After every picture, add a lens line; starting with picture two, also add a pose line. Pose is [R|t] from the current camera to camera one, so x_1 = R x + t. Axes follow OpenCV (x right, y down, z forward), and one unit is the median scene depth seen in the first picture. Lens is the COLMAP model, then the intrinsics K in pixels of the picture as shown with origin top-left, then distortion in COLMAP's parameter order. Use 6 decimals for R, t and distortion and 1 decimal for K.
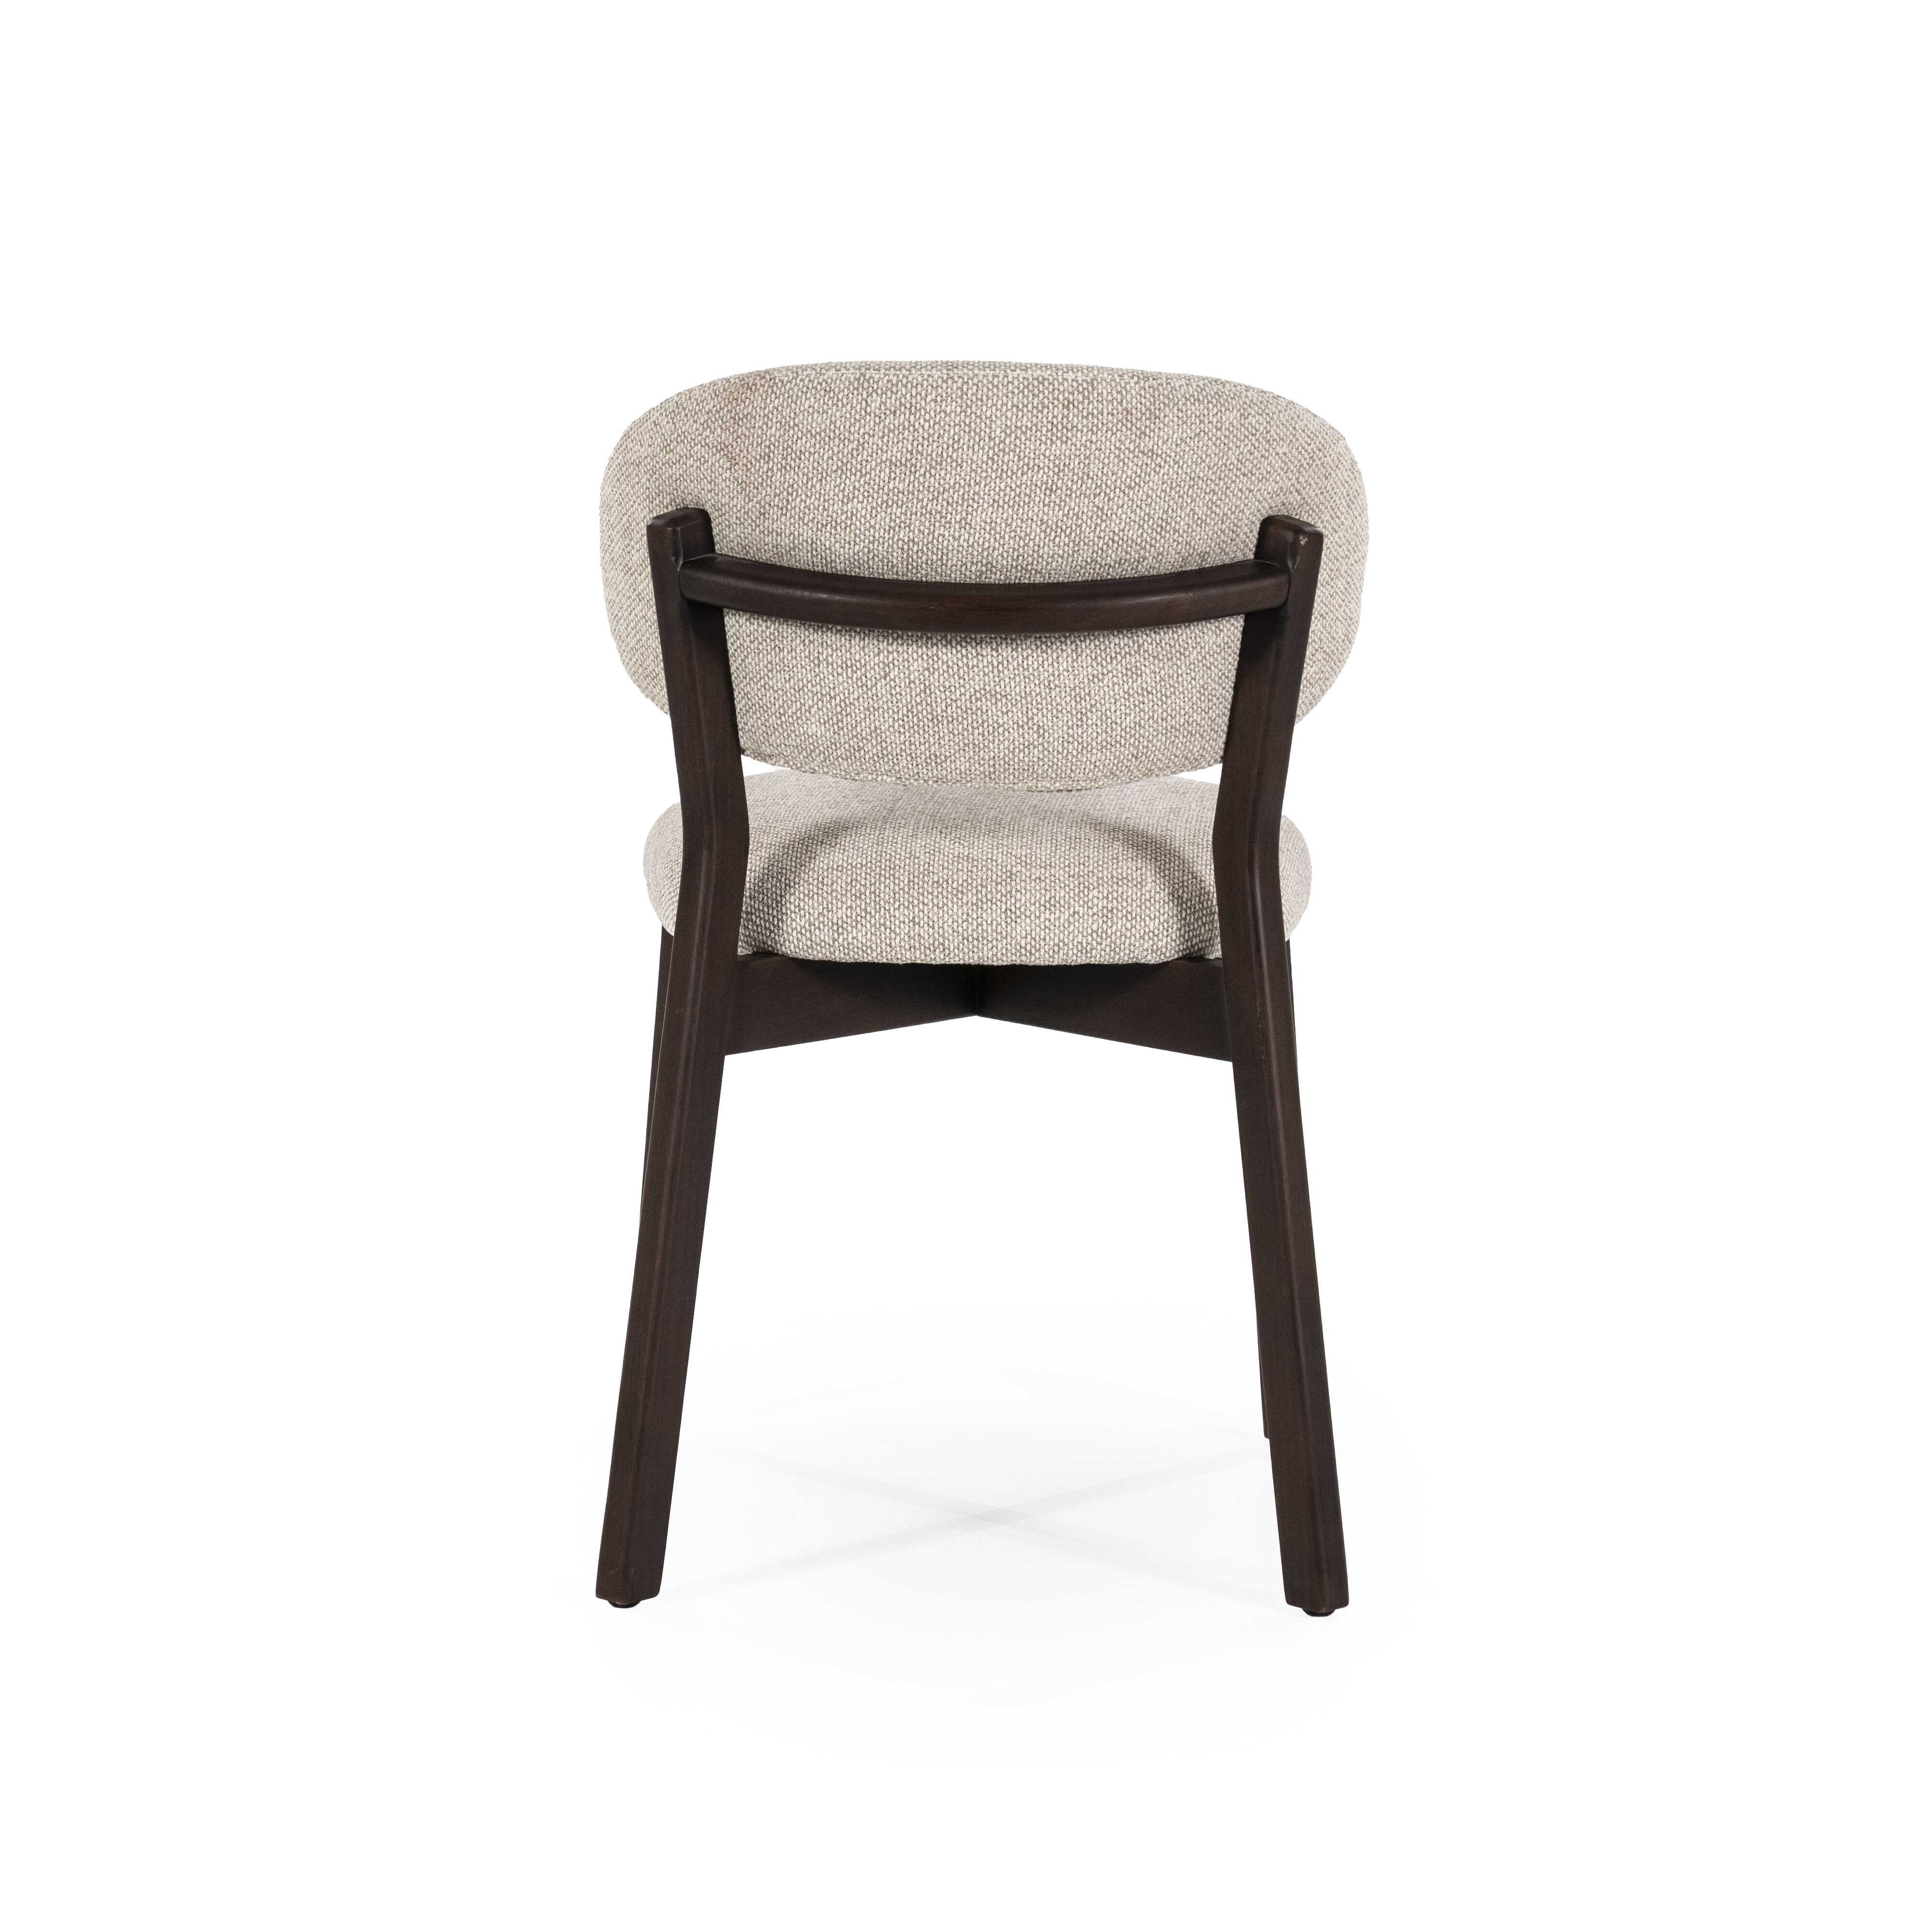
lens RADIAL K [[5555.4, 0, 966.0], [0, 5555.4, 966.0], [0, 0, 1]] dist [0.490681, -0.940799]
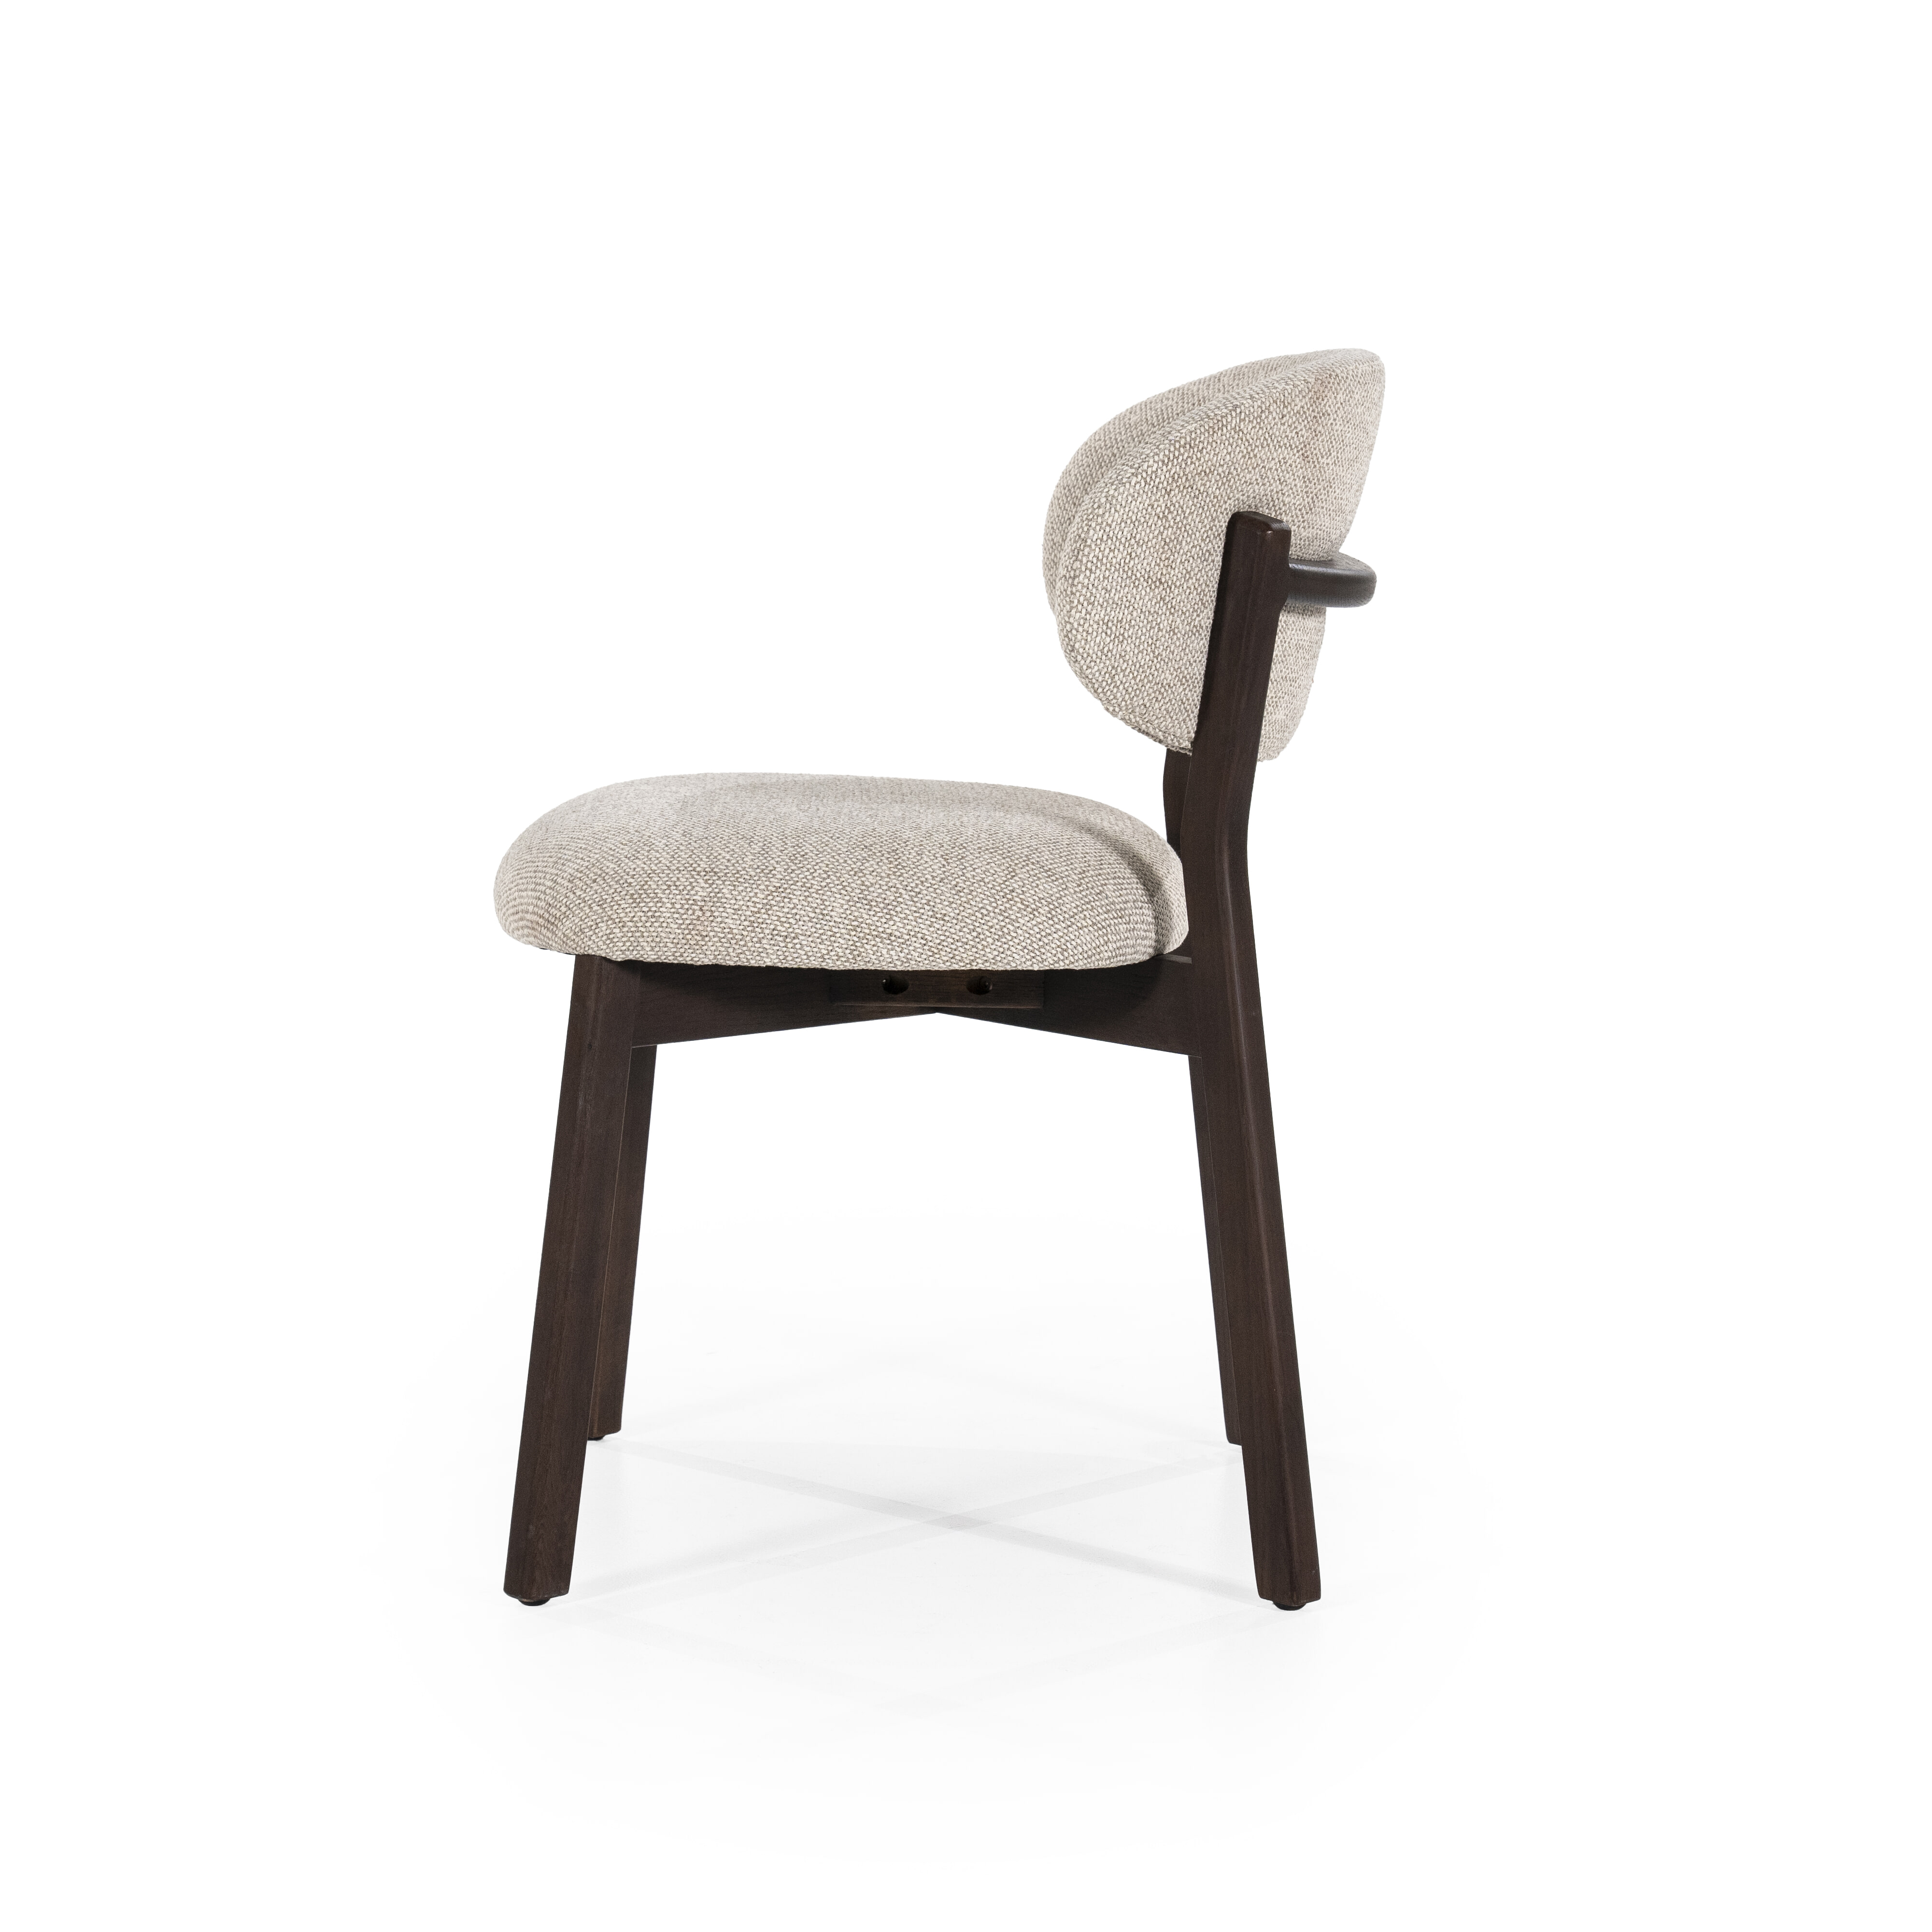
lens RADIAL K [[5555.4, 0, 966.0], [0, 5555.4, 966.0], [0, 0, 1]] dist [0.490681, -0.940799]
pose [[0.001242, -0.149947, 0.988693, -1.067327], [0.127216, 0.980685, 0.148572, -0.159622], [-0.991874, 0.125593, 0.020294, 1.054809]]
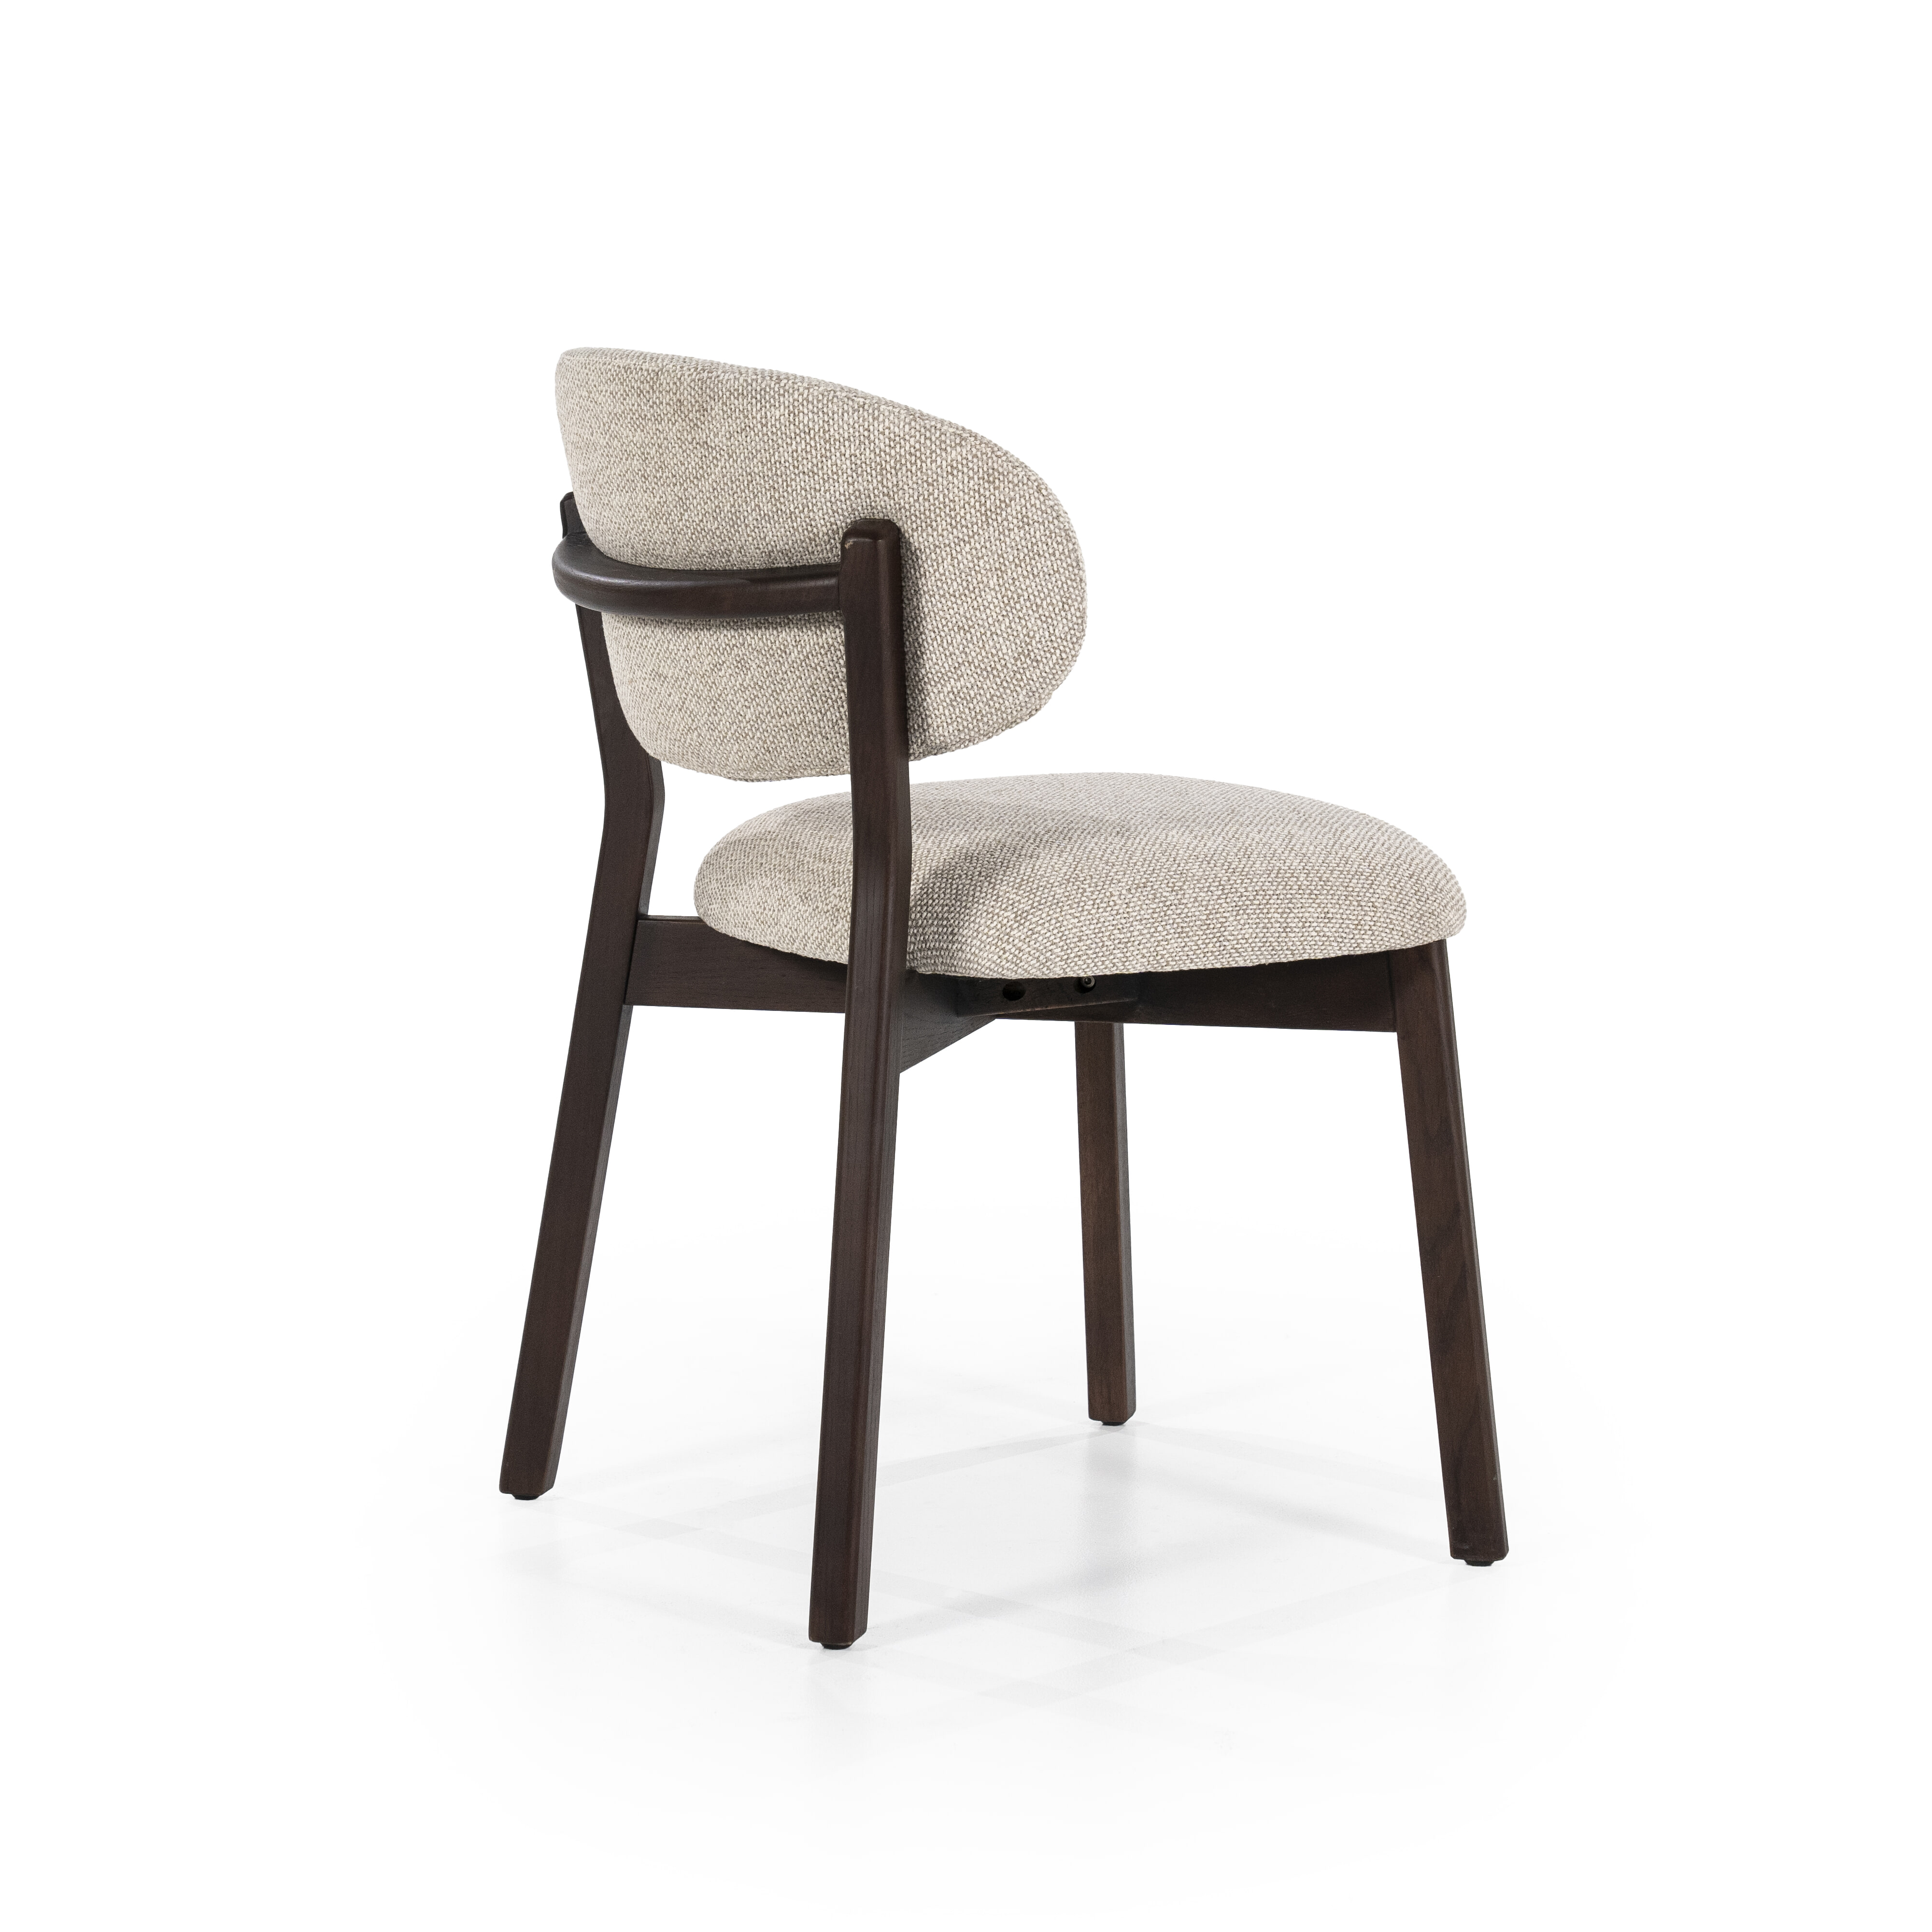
lens RADIAL K [[5555.4, 0, 966.0], [0, 5555.4, 966.0], [0, 0, 1]] dist [0.490681, -0.940799]
pose [[0.503232, 0.114386, -0.856548, 0.922397], [-0.124994, 0.990412, 0.058828, -0.063512], [0.855064, 0.077459, 0.512704, 0.526885]]
